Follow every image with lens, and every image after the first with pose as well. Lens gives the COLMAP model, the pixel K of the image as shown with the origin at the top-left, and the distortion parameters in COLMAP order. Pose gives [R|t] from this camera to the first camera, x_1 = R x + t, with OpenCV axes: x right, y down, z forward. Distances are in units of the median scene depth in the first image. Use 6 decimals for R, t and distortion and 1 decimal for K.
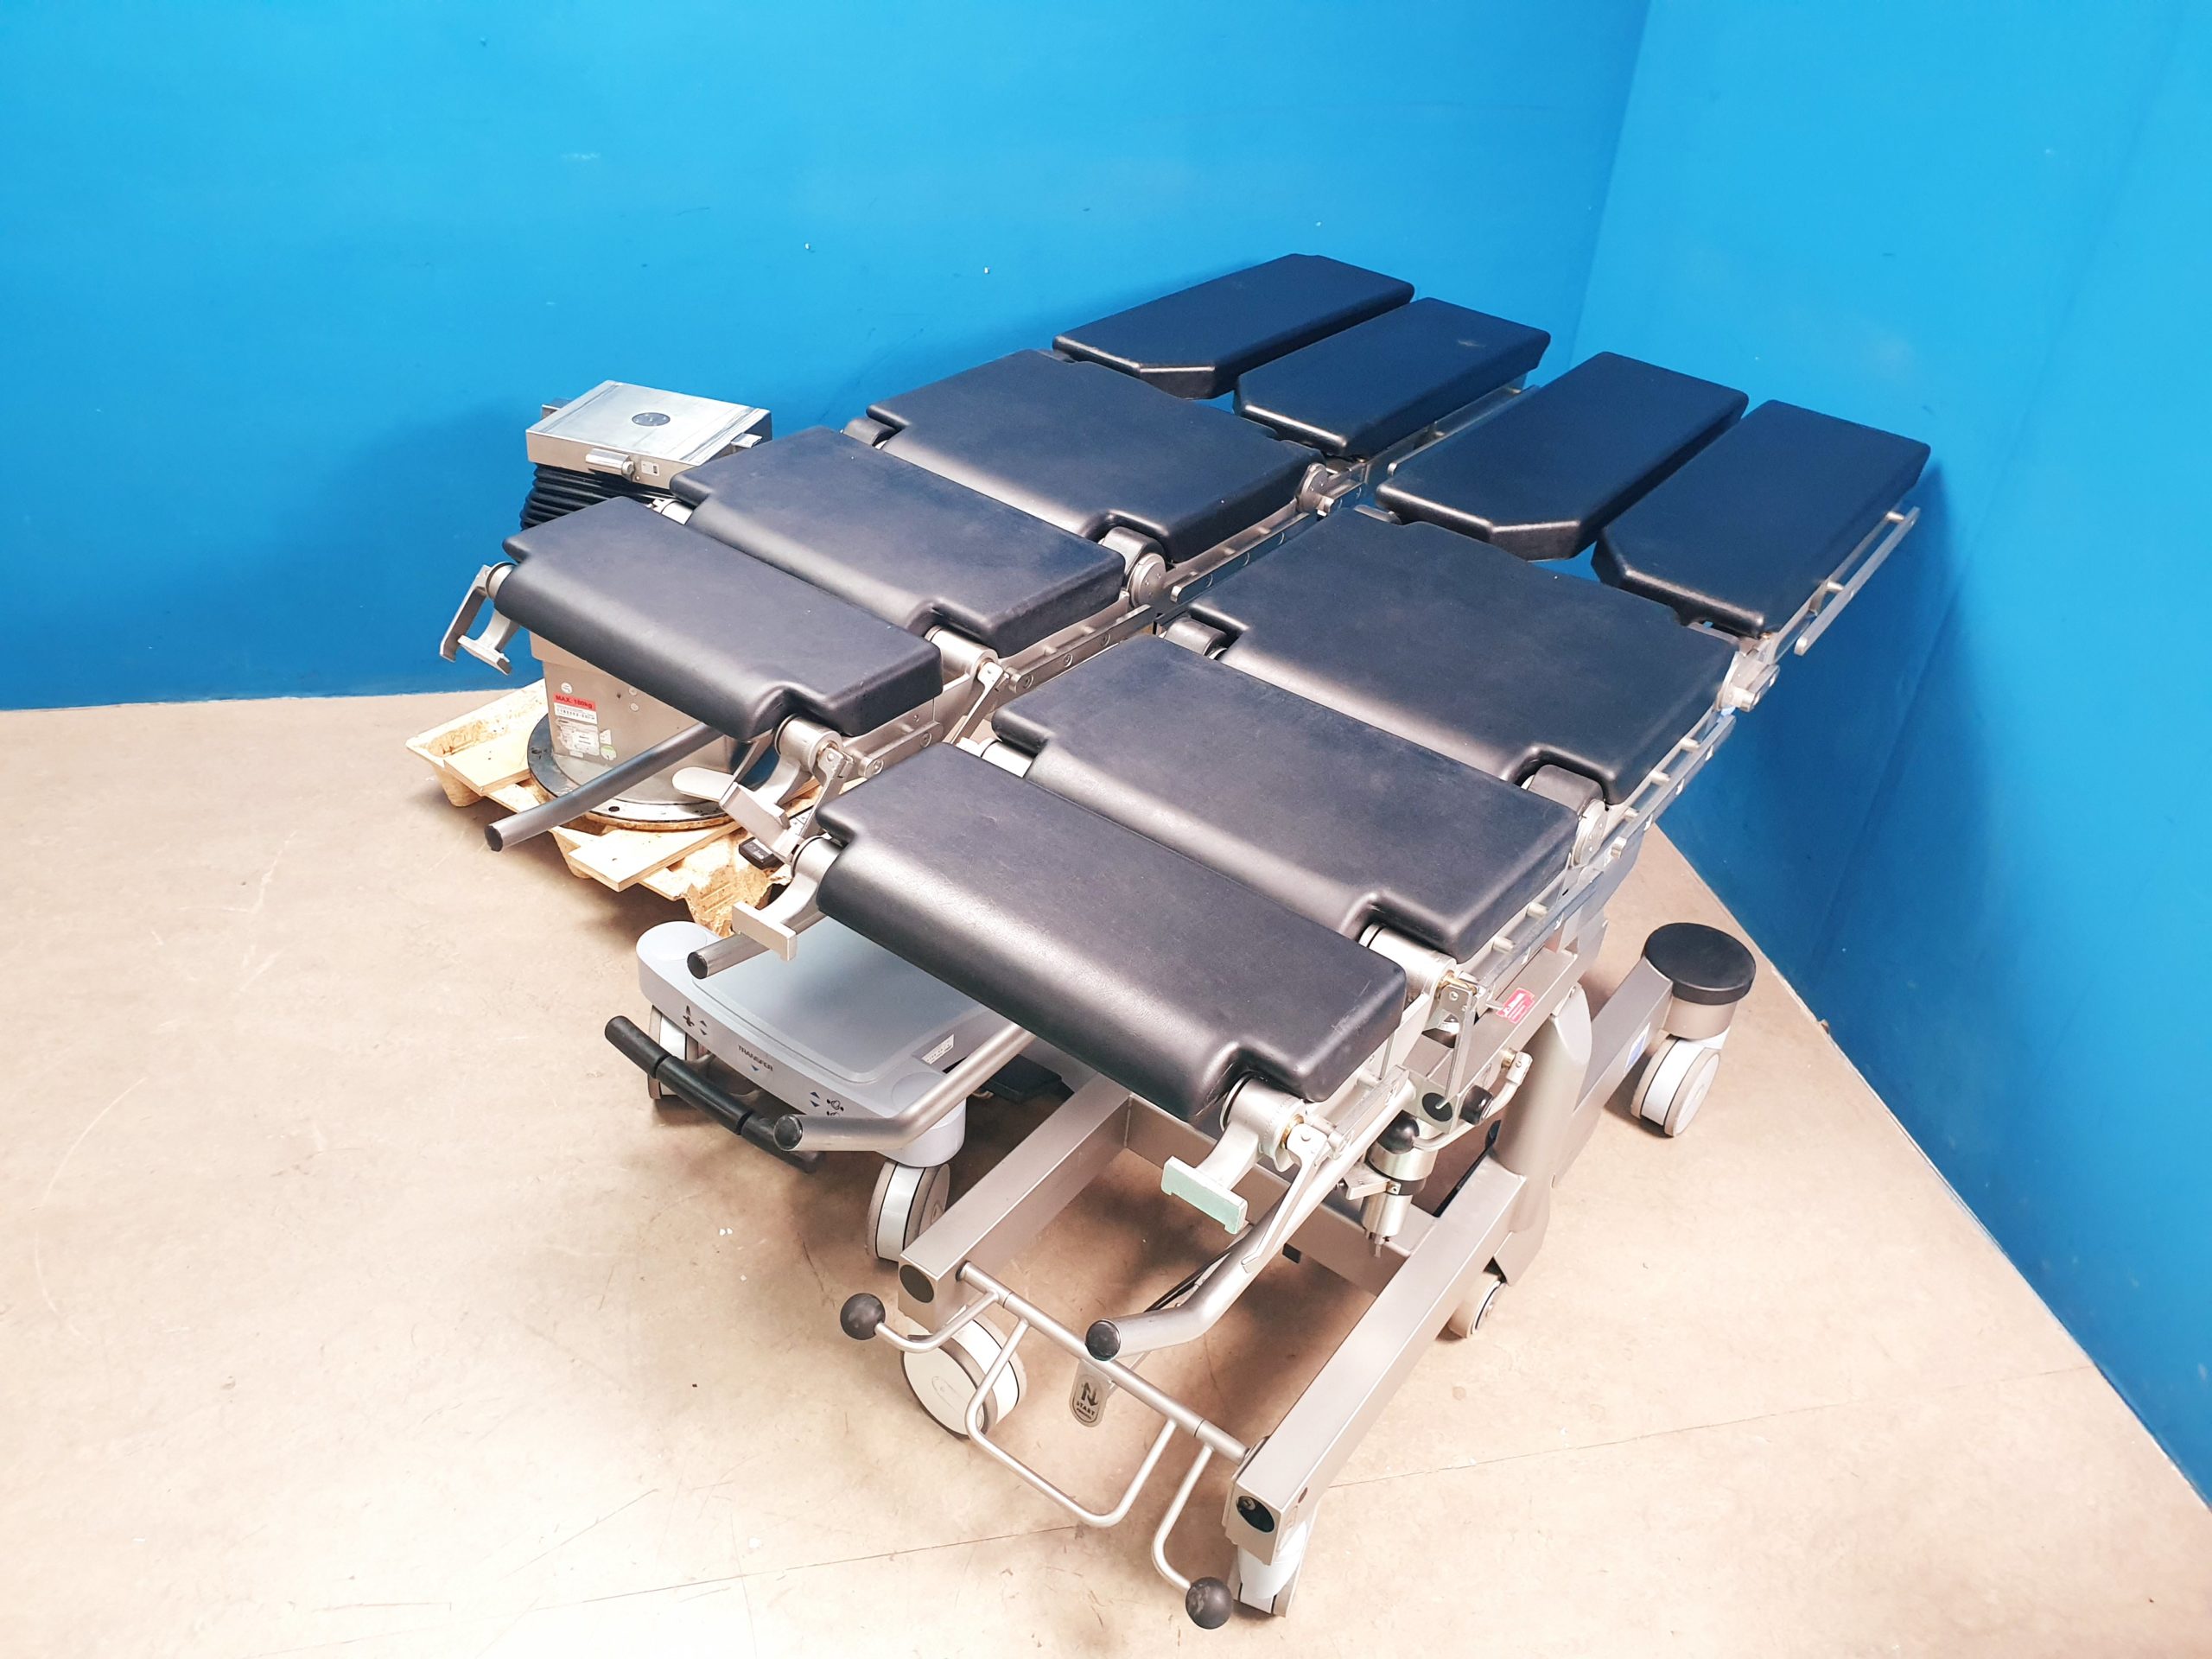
lens RADIAL K [[1669.0, 0, 1104.1], [0, 1669.0, 806.5], [0, 0, 1]] dist [0.004126, 0.003257]
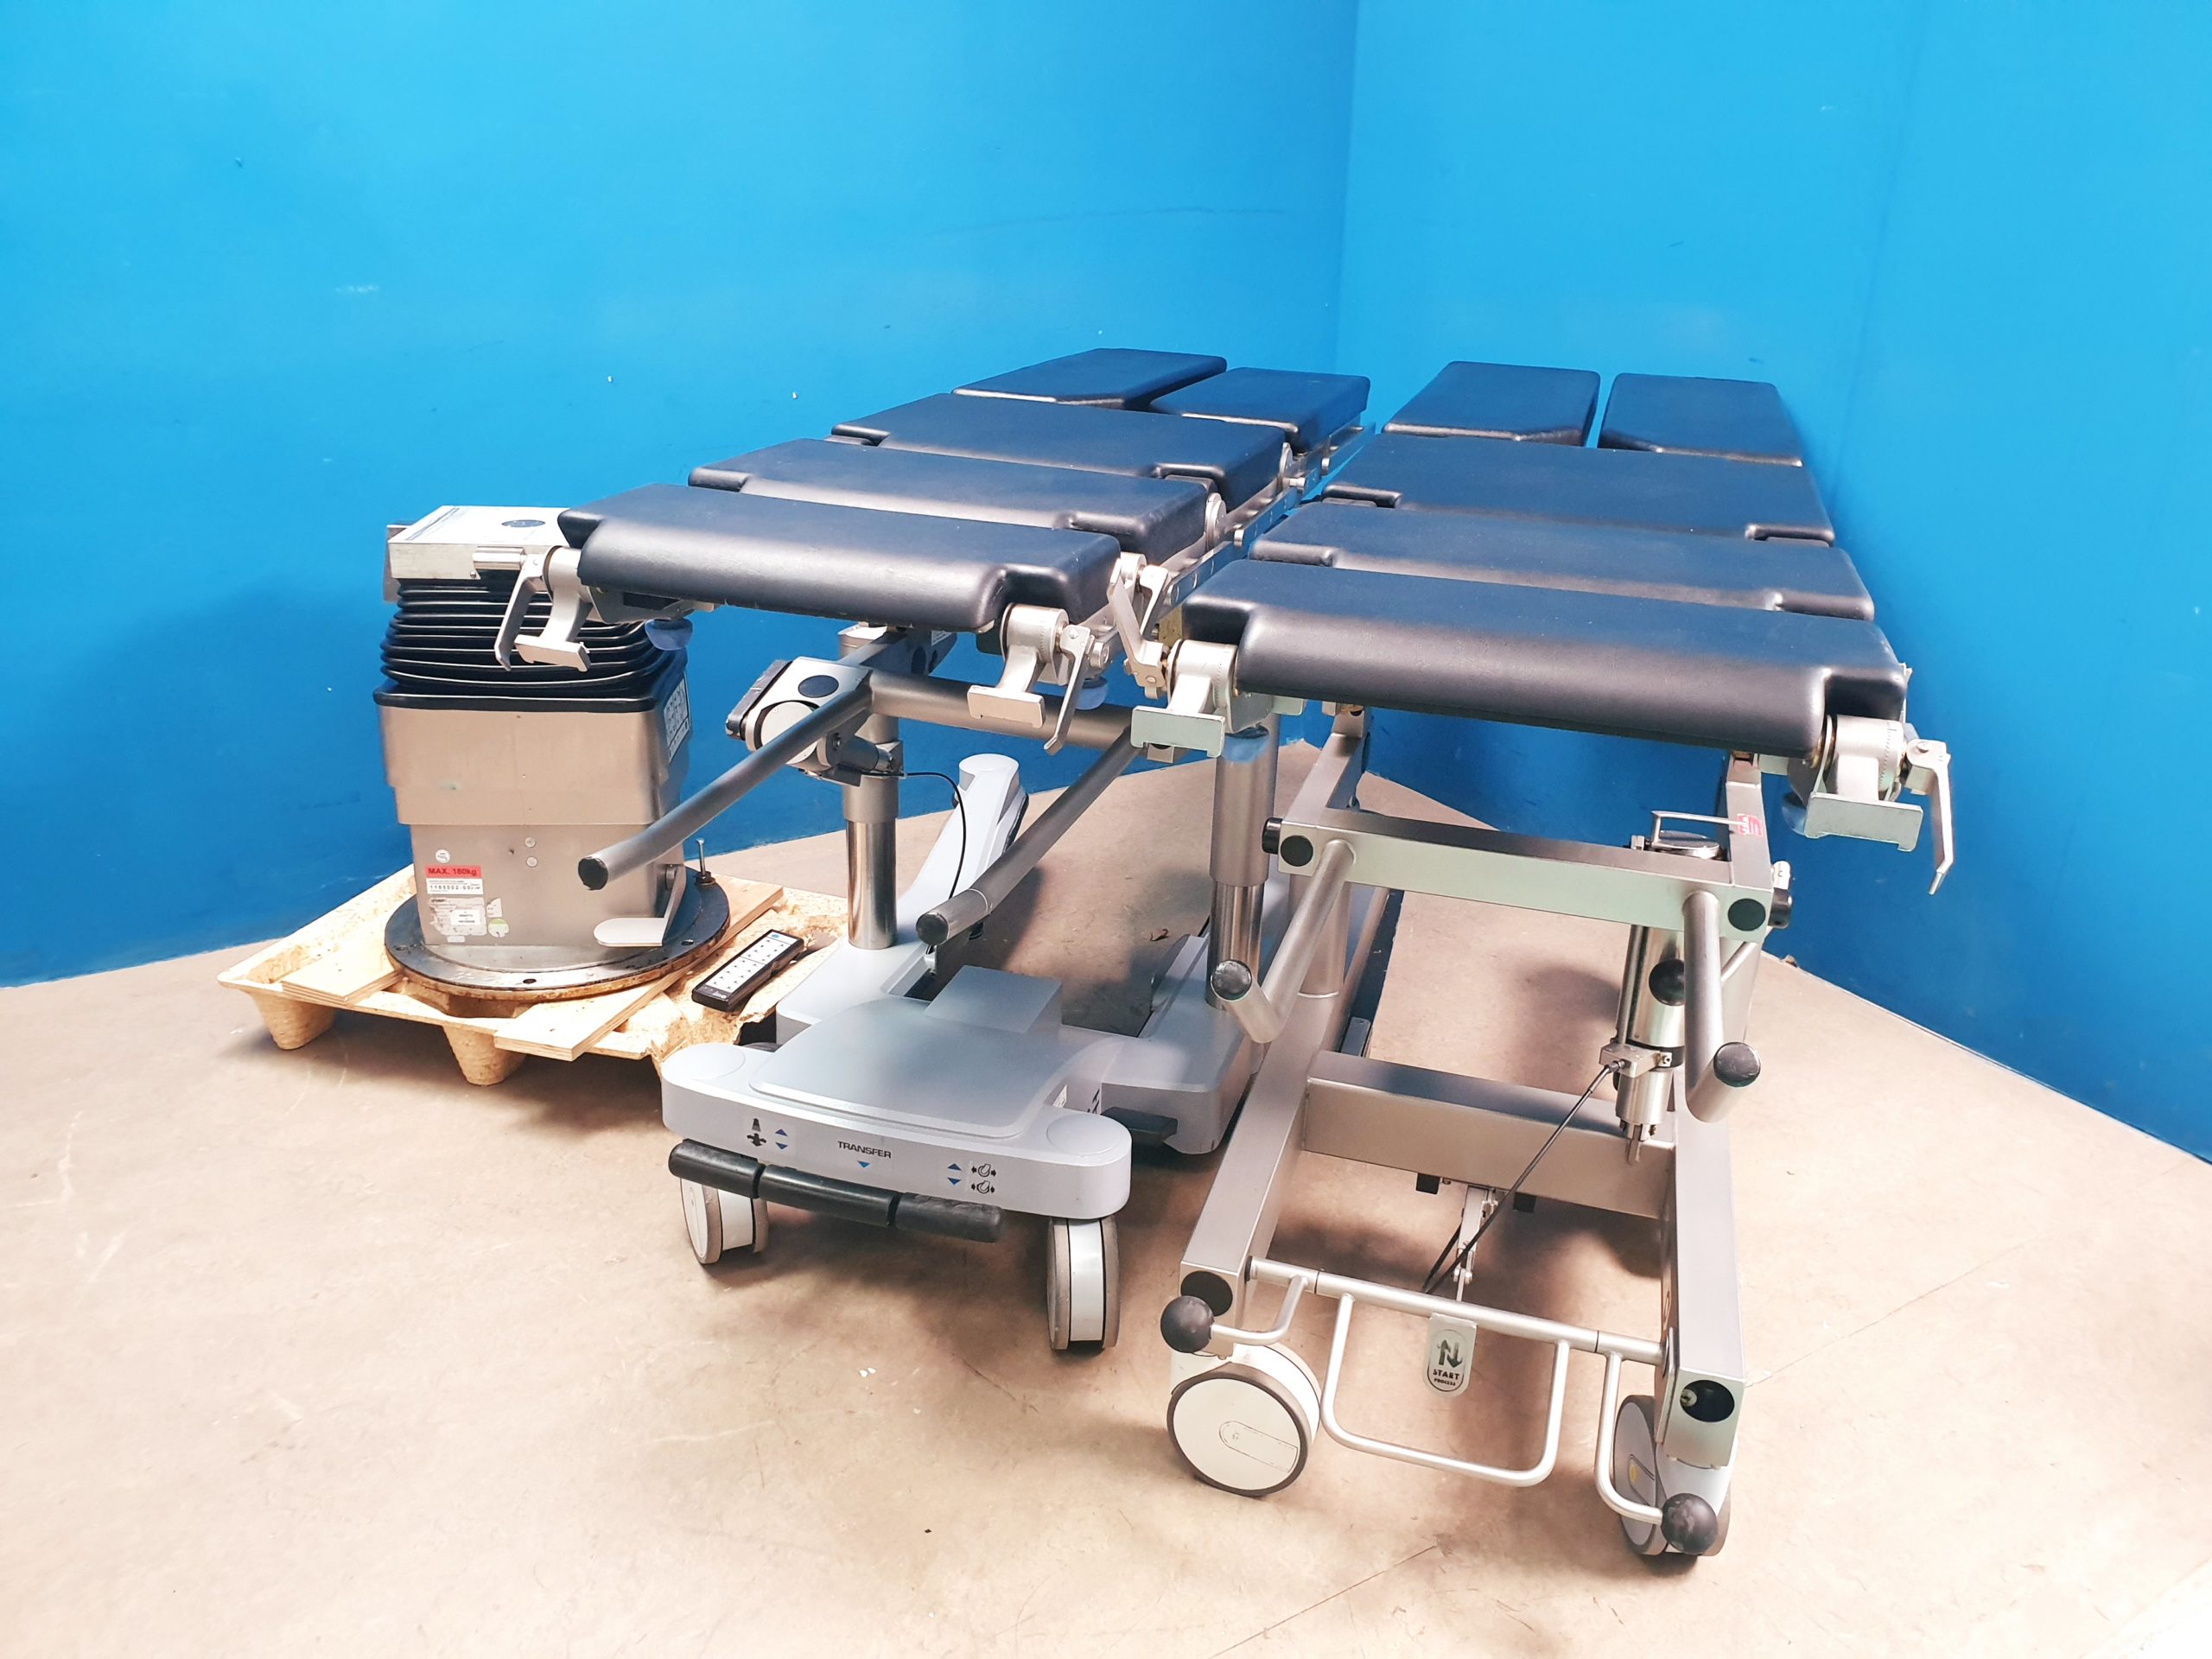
lens RADIAL K [[1677.3, 0, 1106.0], [0, 1677.3, 829.5], [0, 0, 1]] dist [-0.027860, 0.075453]
pose [[0.942903, -0.168474, 0.287315, -0.295343], [0.220571, 0.962217, -0.159645, 0.149950], [-0.249564, 0.213903, 0.944438, 0.137438]]
